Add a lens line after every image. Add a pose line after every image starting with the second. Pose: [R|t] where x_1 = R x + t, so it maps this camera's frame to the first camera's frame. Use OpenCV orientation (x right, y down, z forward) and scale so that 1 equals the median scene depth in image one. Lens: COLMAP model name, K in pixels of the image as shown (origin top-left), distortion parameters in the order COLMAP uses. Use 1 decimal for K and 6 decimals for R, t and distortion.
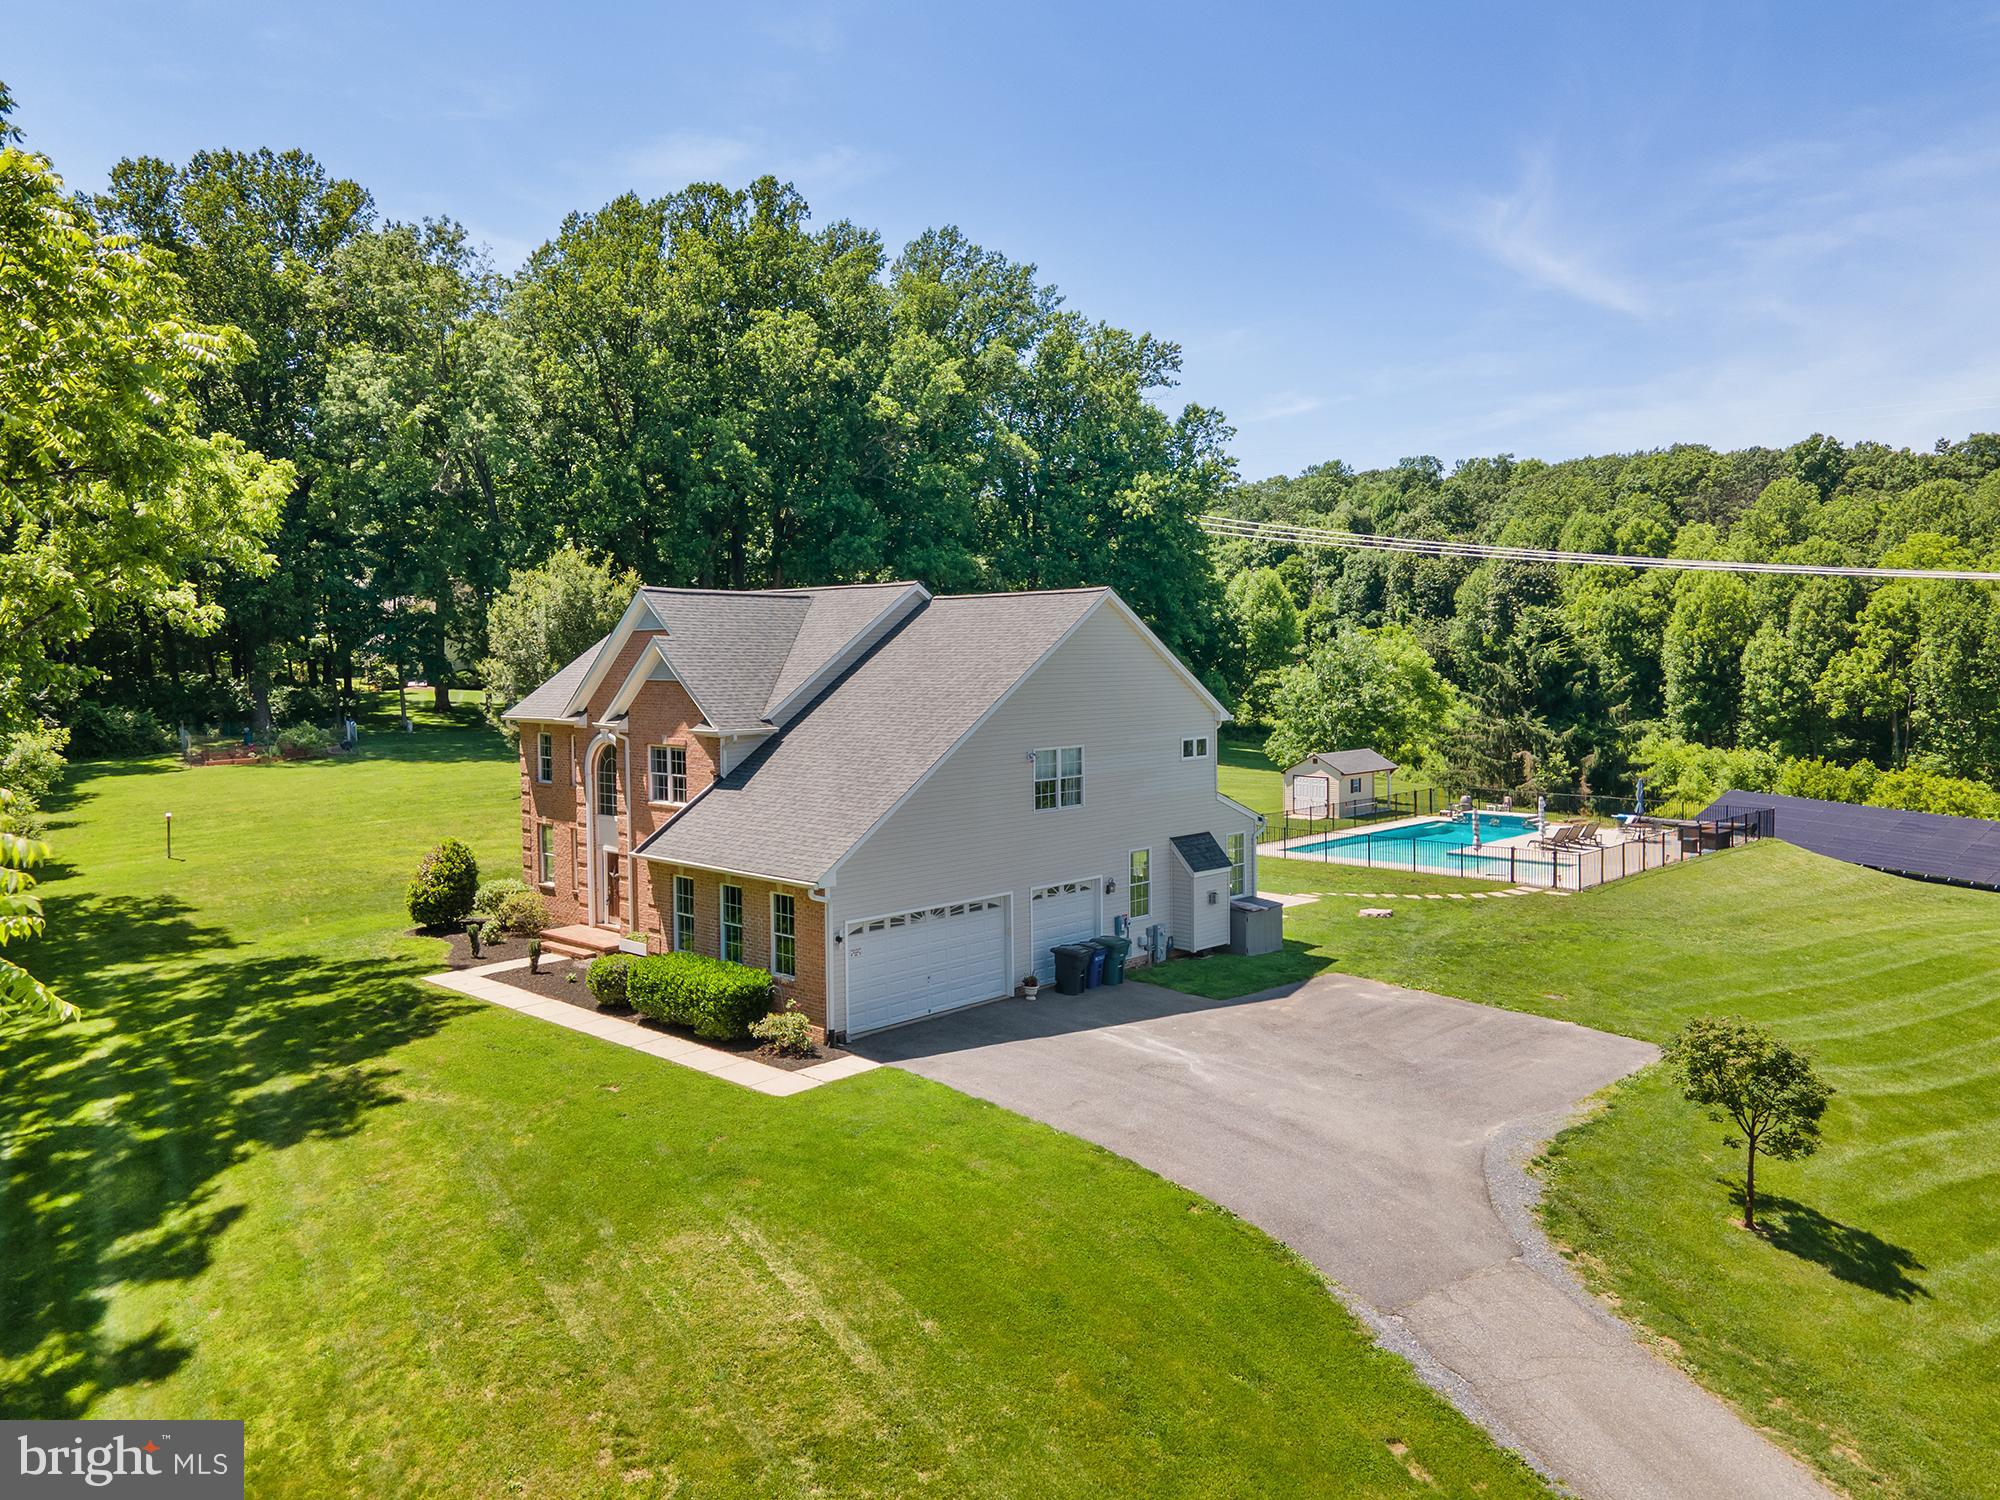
lens RADIAL K [[1463.2, 0, 997.9], [0, 1463.2, 757.9], [0, 0, 1]] dist [0.034392, 0.014970]
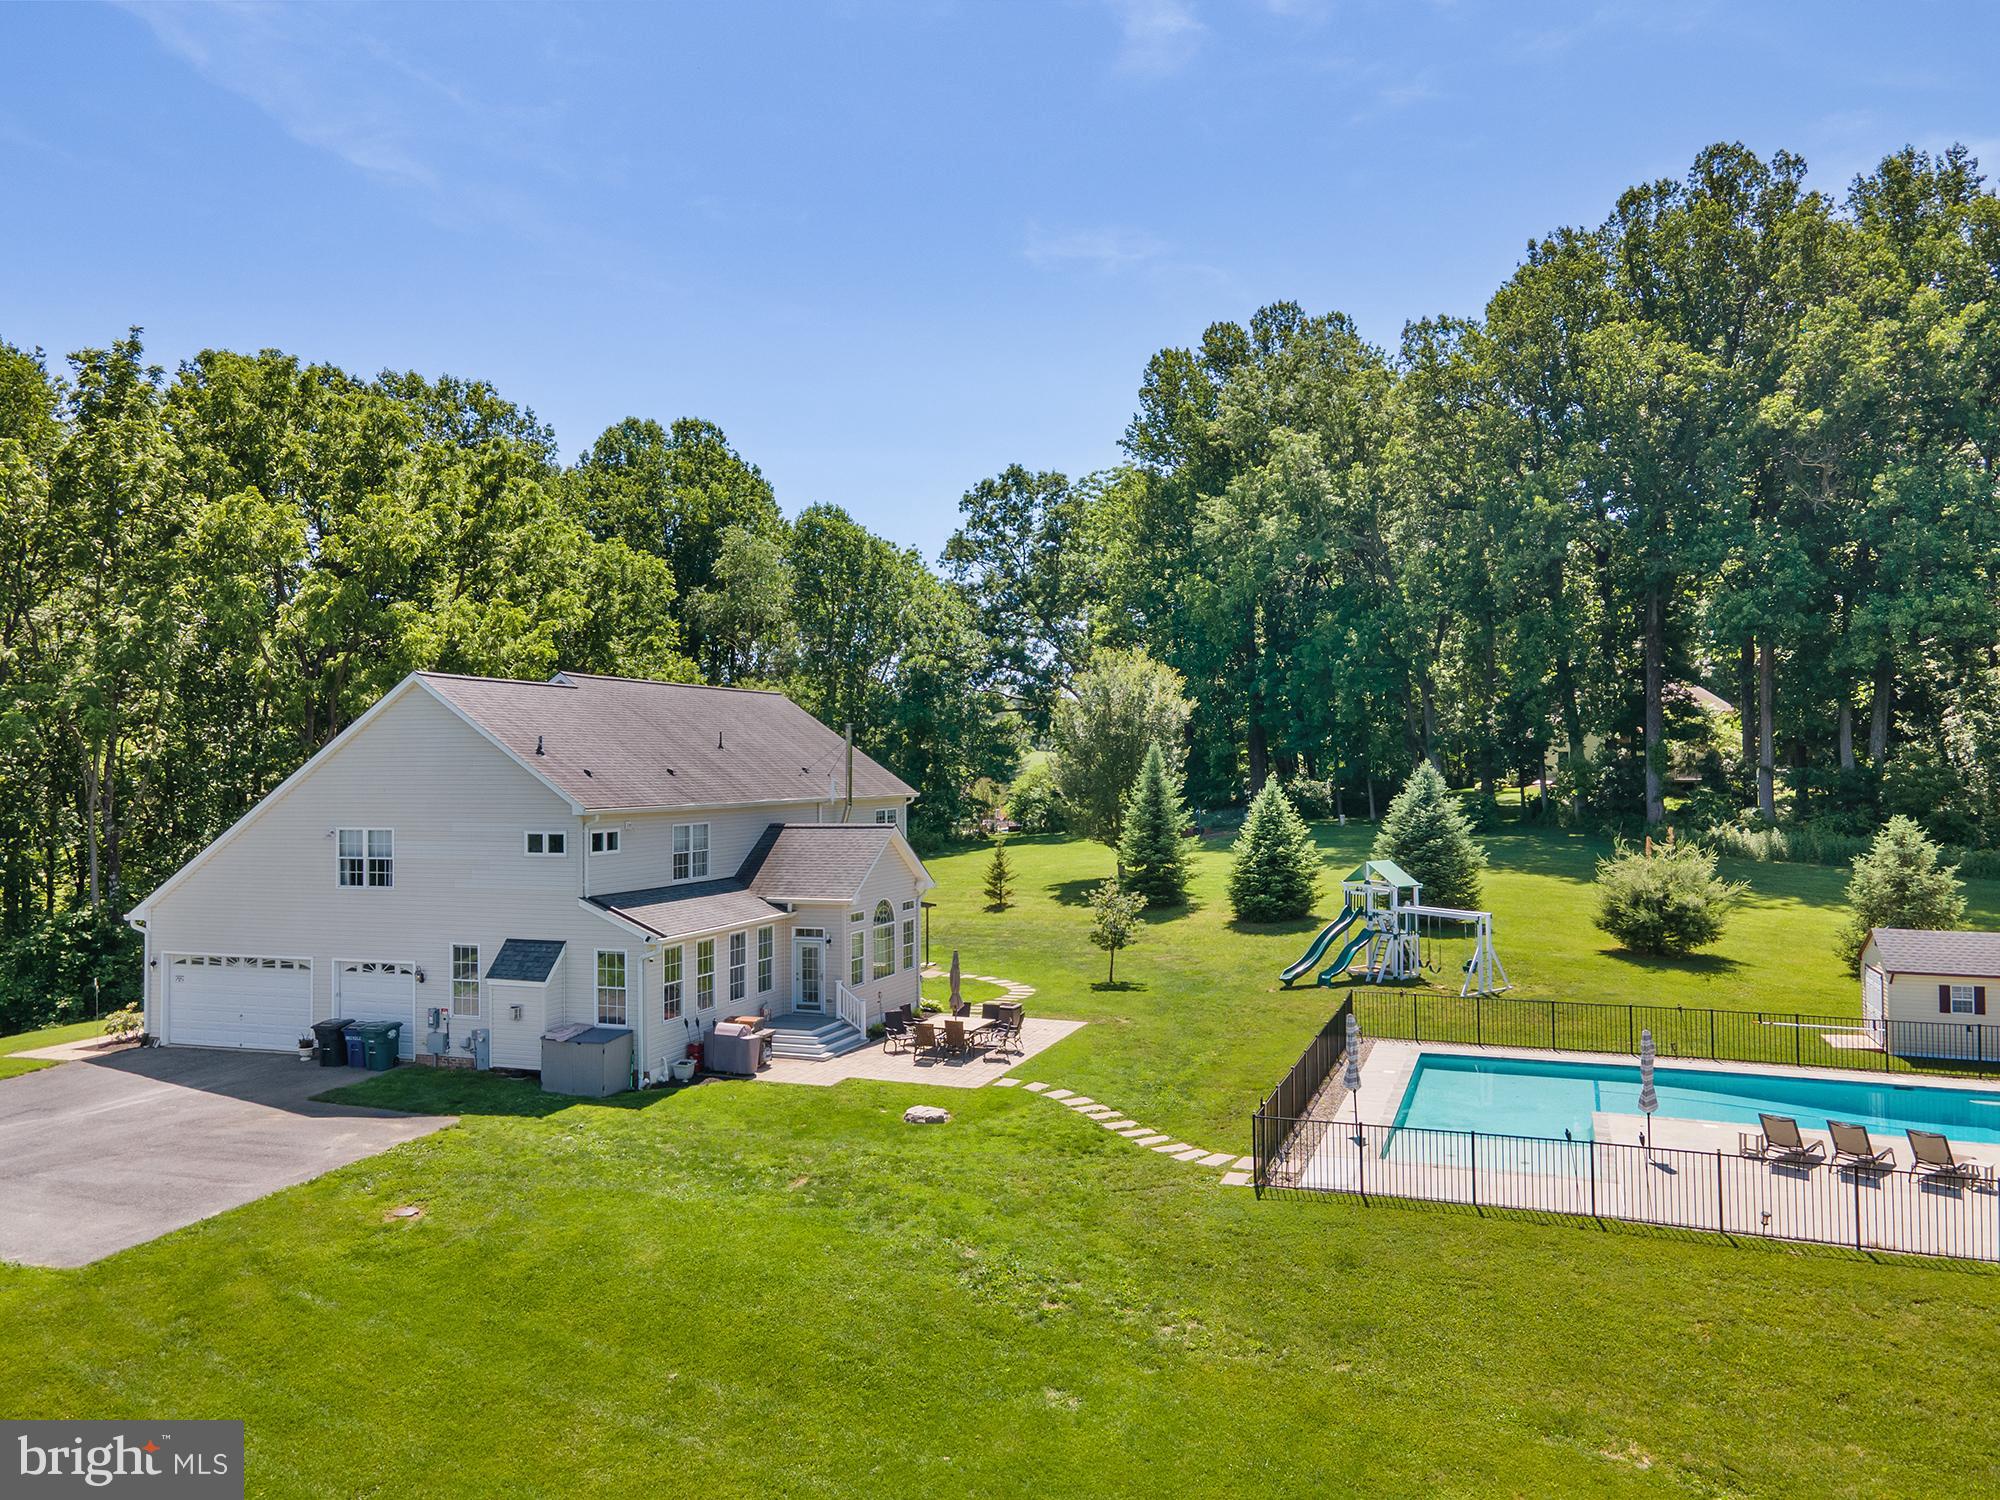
lens RADIAL K [[1463.2, 0, 1007.1], [0, 1463.2, 753.4], [0, 0, 1]] dist [0.034392, 0.014970]
pose [[0.411277, -0.000024, -0.911511, 0.938782], [-0.065248, 0.997434, -0.029466, -0.046814], [0.909172, 0.071593, 0.410220, 0.775730]]
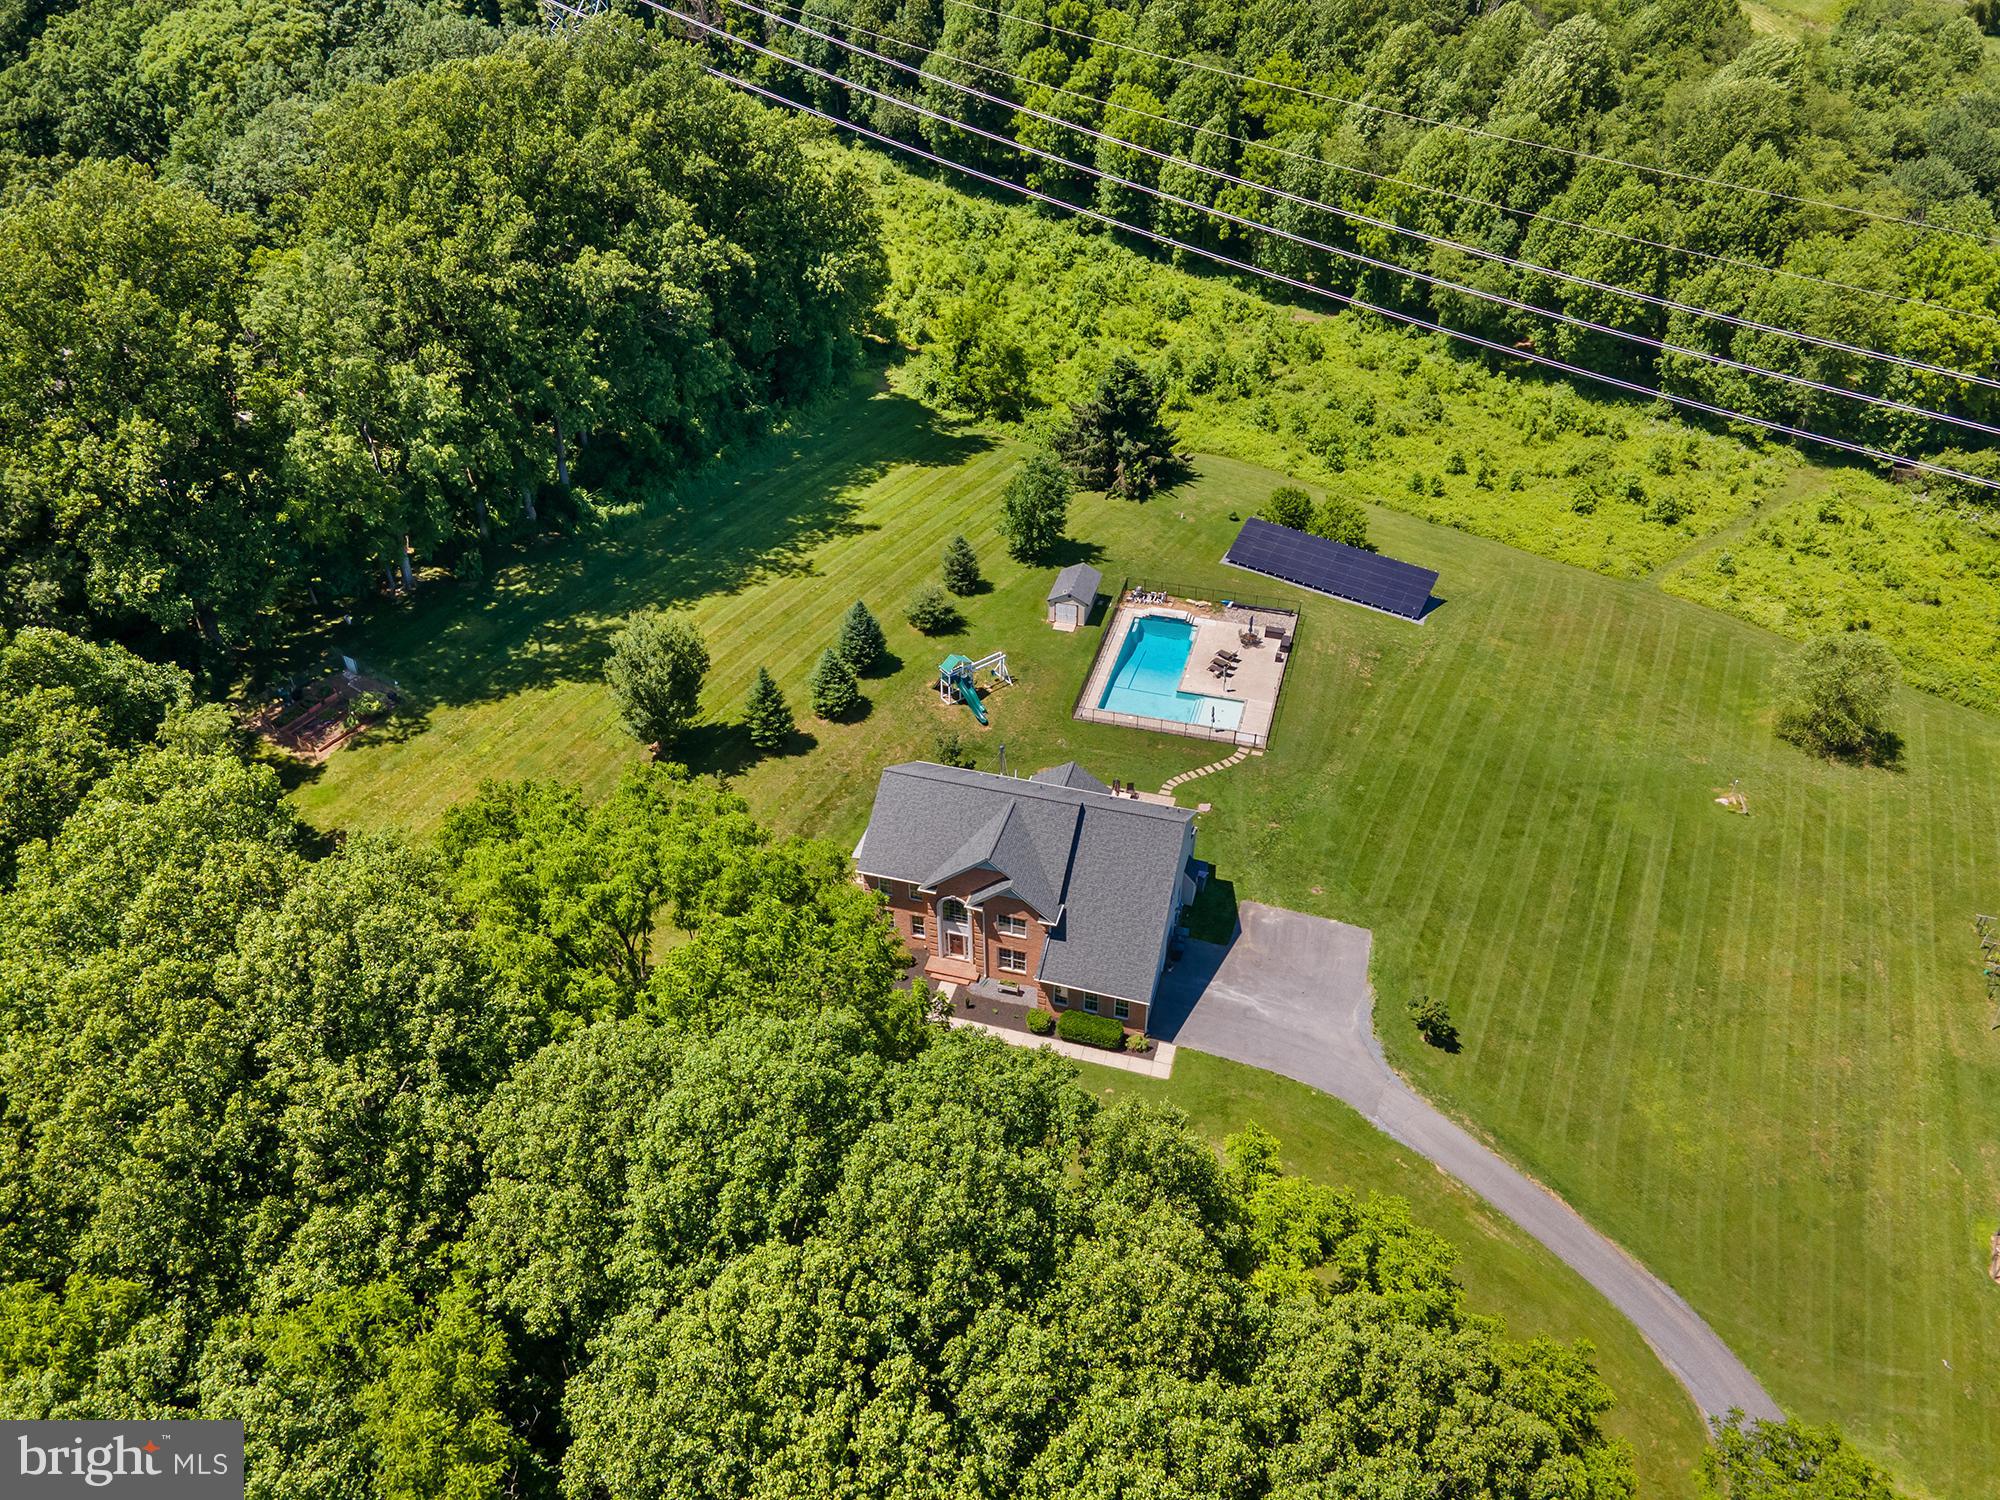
lens RADIAL K [[1463.2, 0, 1001.1], [0, 1463.2, 748.6], [0, 0, 1]] dist [0.034392, 0.014970]
pose [[0.881049, -0.287623, 0.375534, -0.877407], [0.033483, 0.829829, 0.557012, -1.290099], [-0.471839, -0.478181, 0.740750, -0.496395]]
